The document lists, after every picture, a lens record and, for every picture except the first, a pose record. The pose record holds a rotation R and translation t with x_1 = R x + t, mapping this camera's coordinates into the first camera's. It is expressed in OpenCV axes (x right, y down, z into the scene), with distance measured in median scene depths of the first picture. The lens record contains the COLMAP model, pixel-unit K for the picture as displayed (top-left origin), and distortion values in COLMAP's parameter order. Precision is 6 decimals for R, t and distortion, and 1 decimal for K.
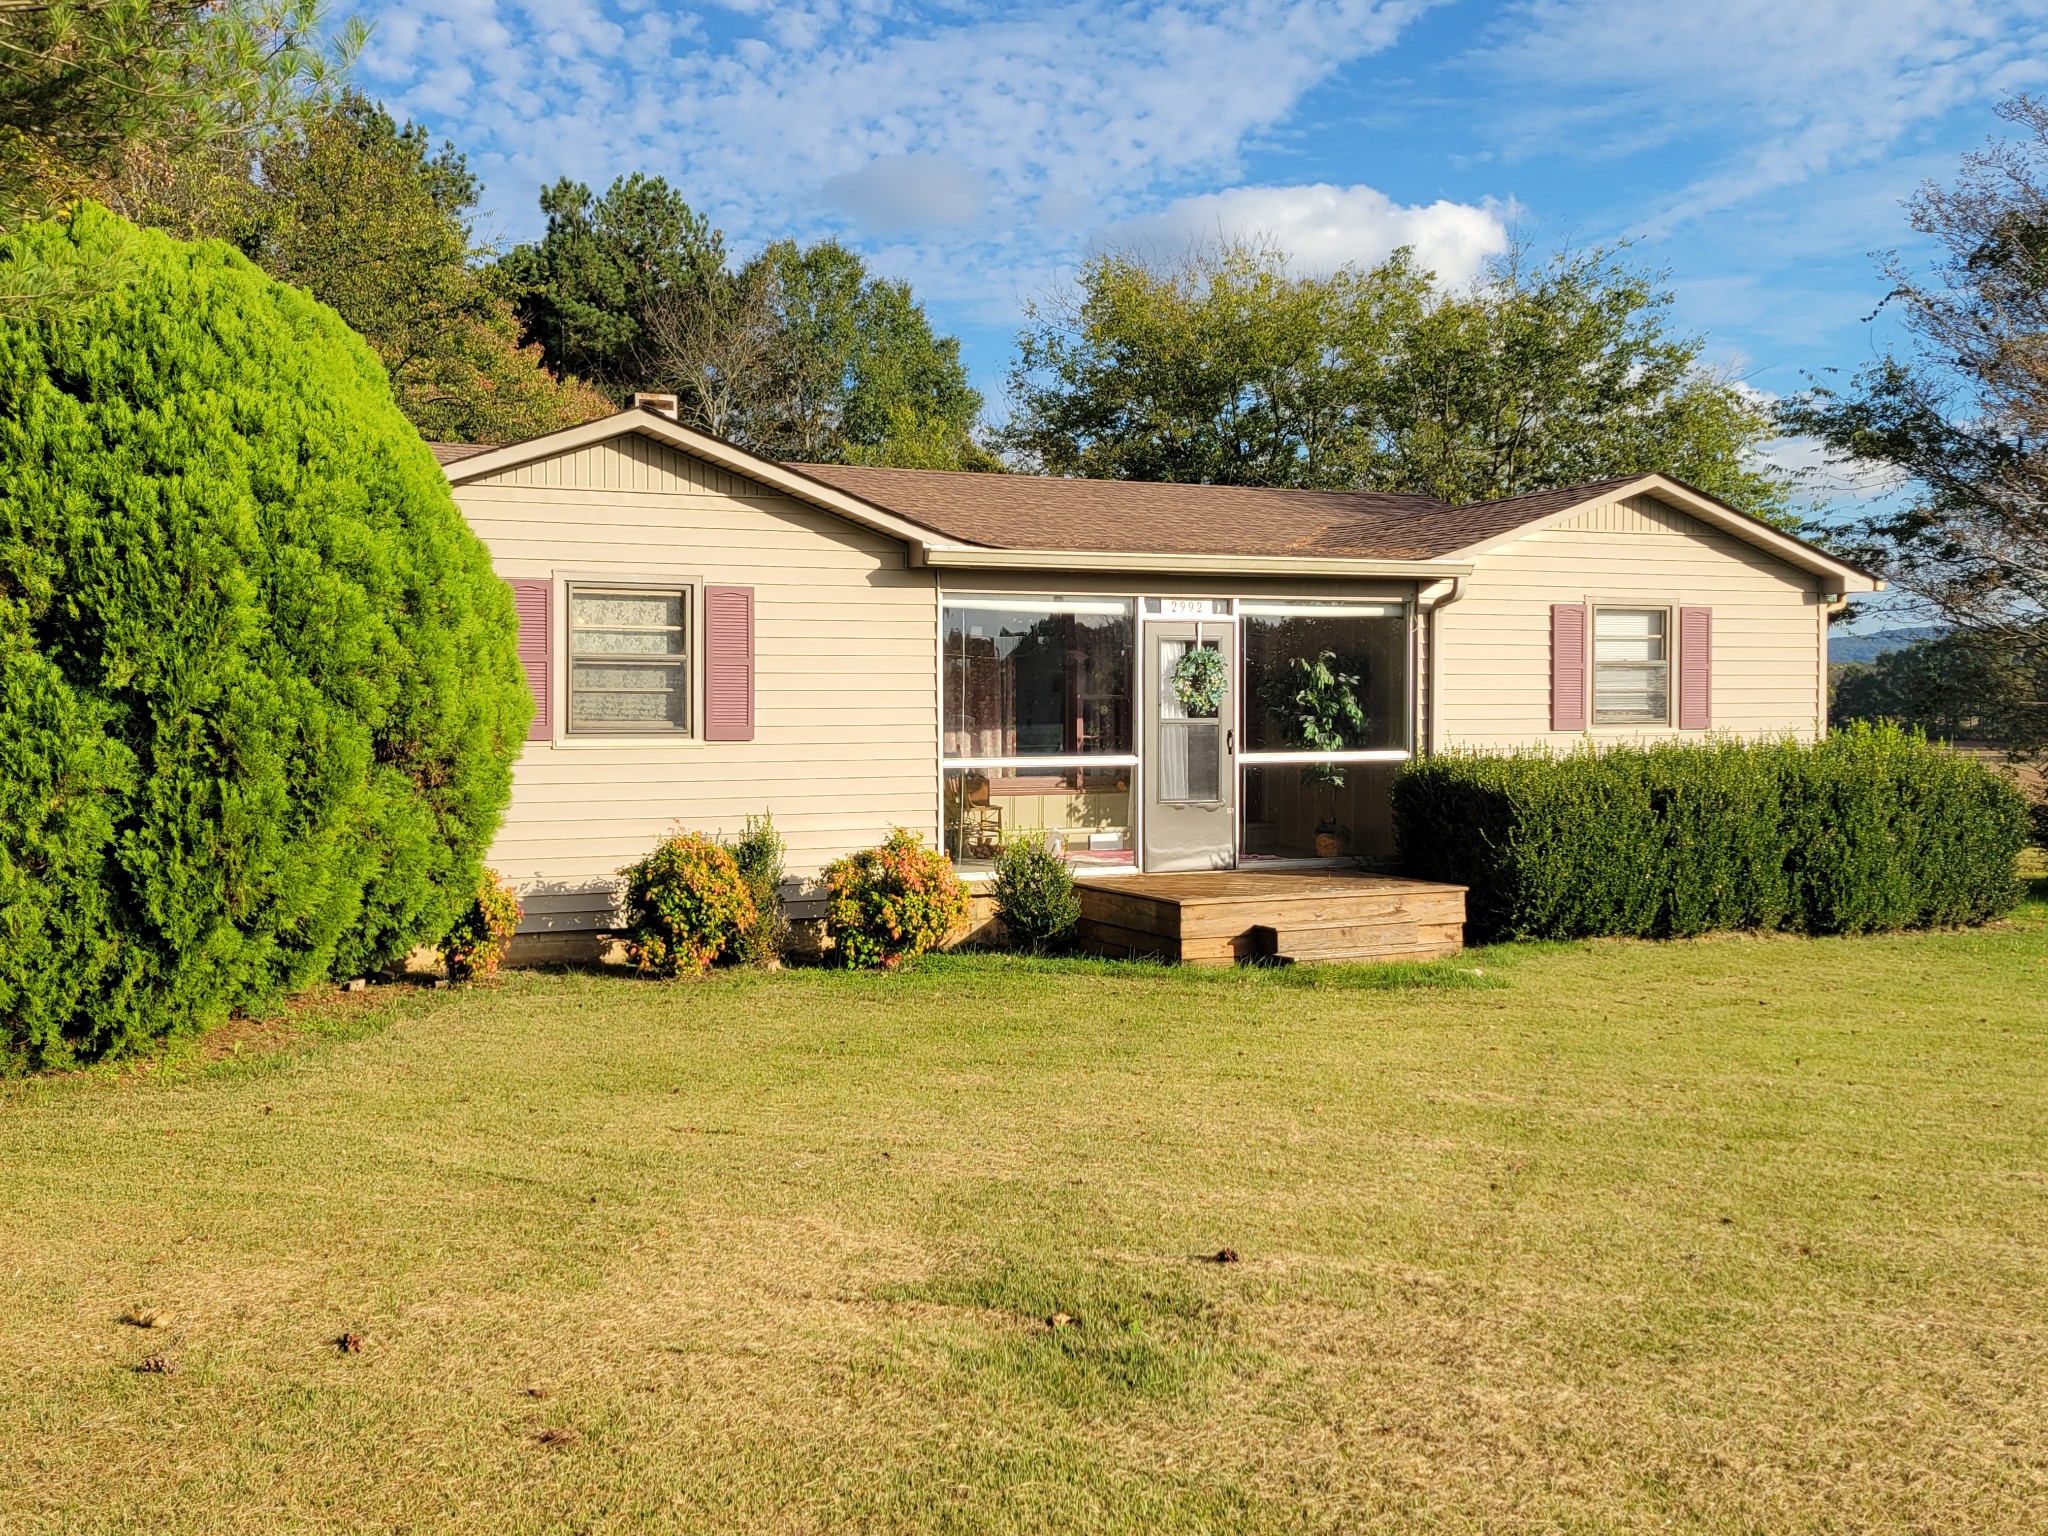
lens RADIAL K [[1981.4, 0, 1013.1], [0, 1981.4, 772.4], [0, 0, 1]] dist [0.073301, -0.048431]
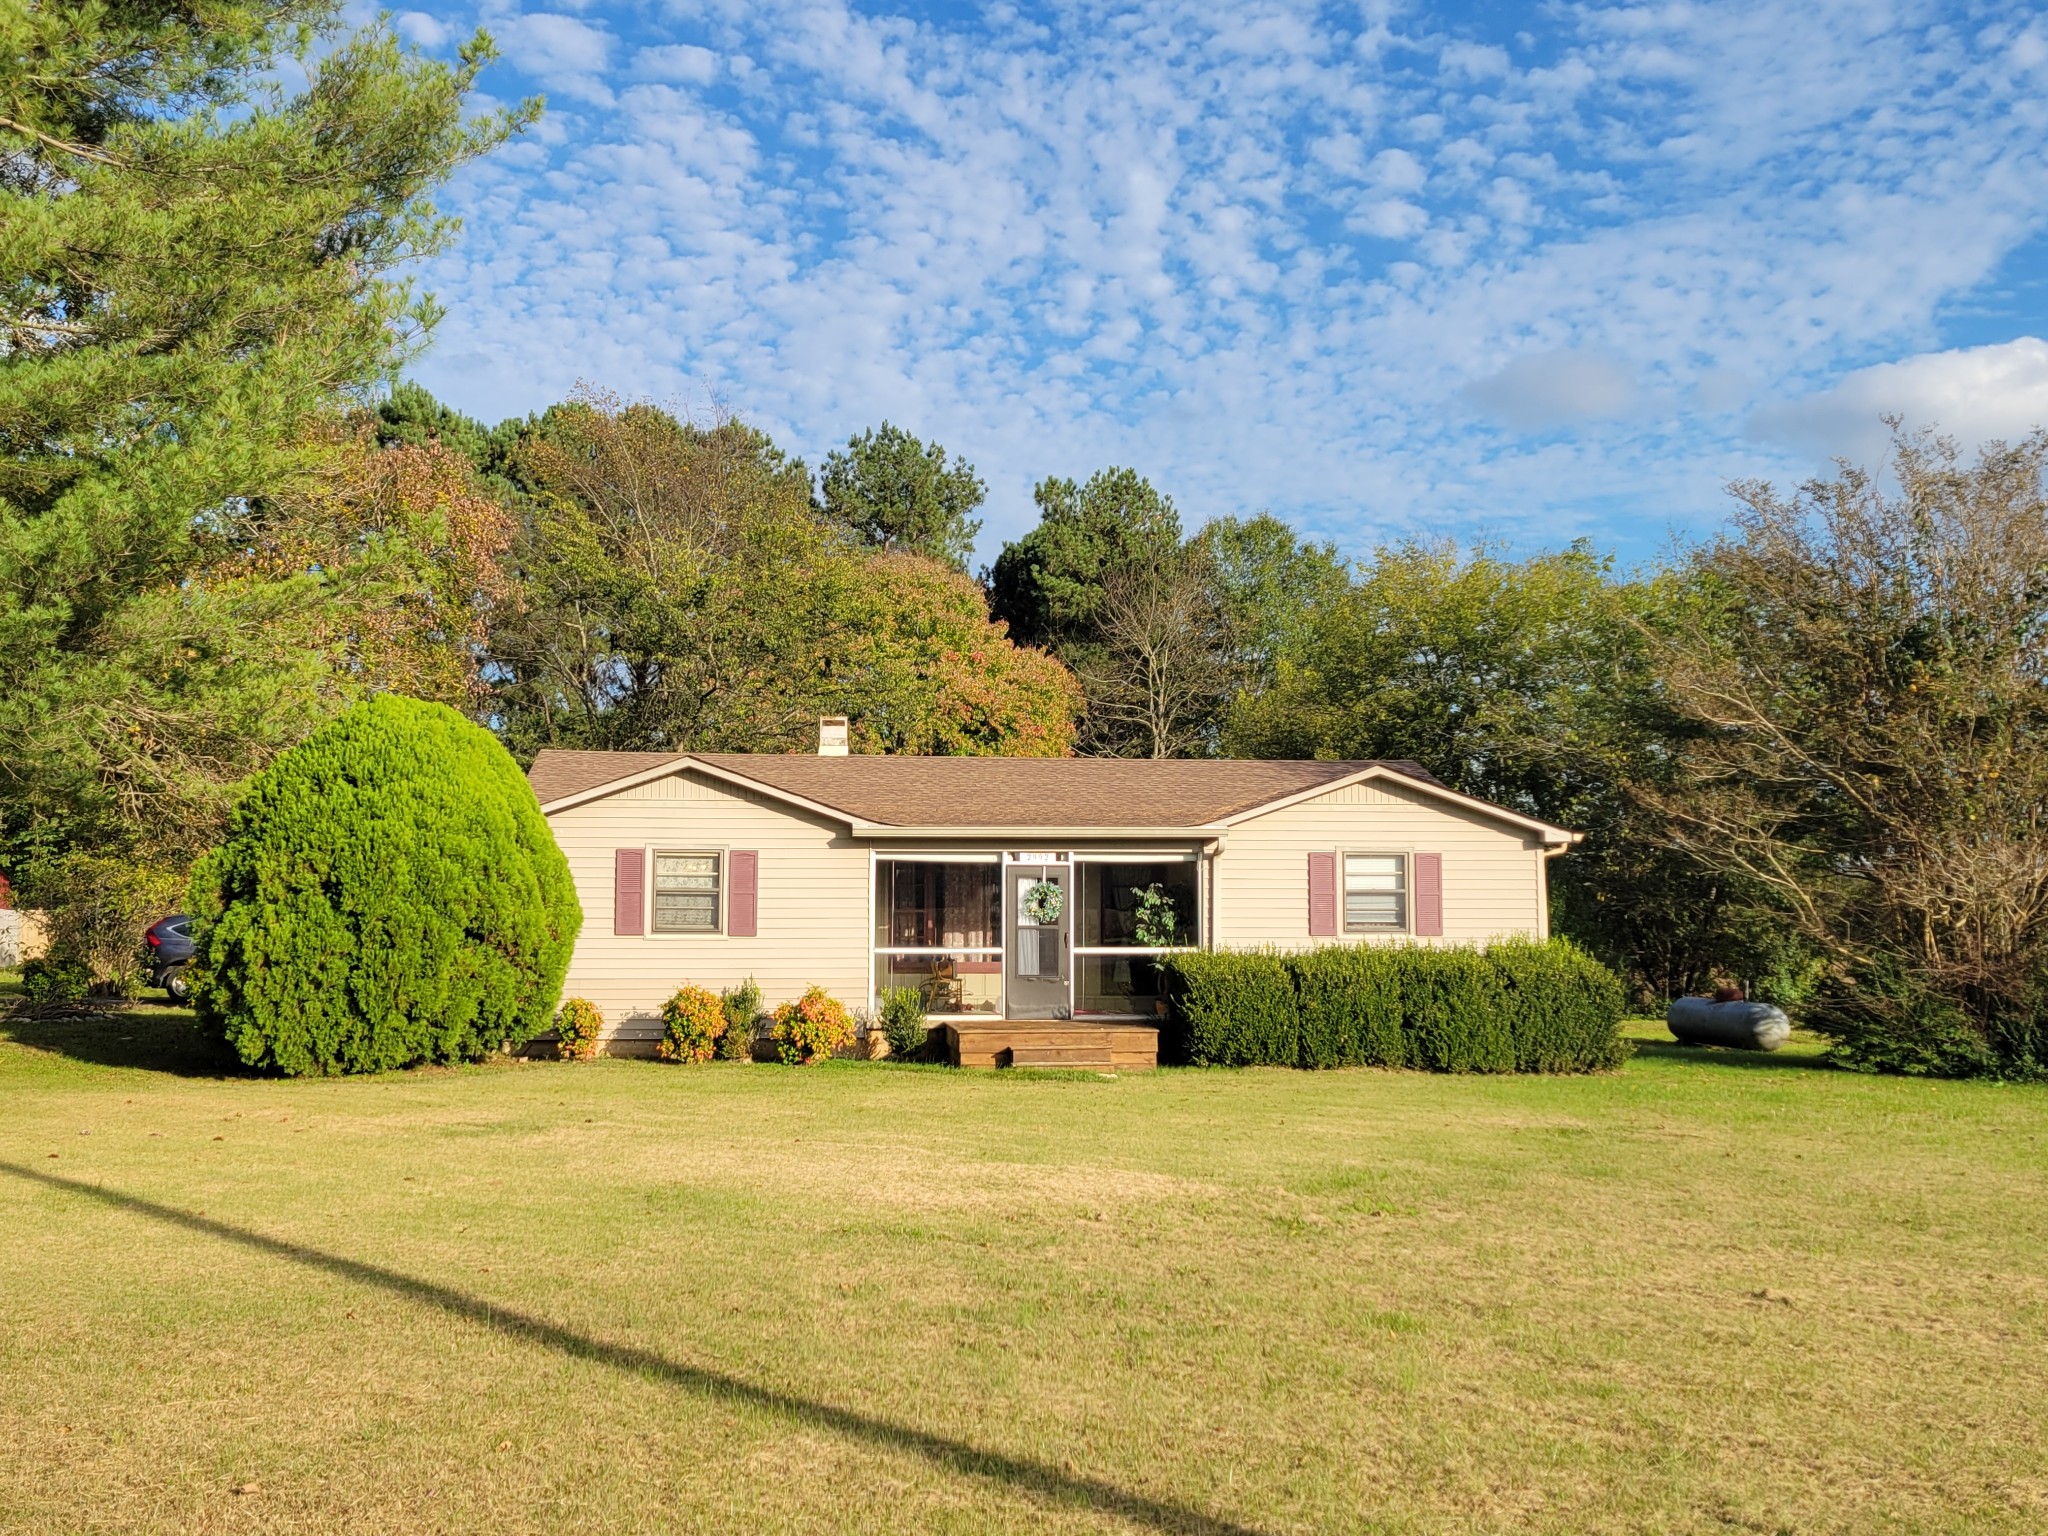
lens RADIAL K [[1981.4, 0, 1013.1], [0, 1981.4, 772.4], [0, 0, 1]] dist [0.073301, -0.048431]
pose [[0.946369, -0.016957, -0.322644, 0.585339], [-0.015916, 0.994963, -0.098975, 0.009296], [0.322697, 0.098802, 0.941331, -0.544817]]
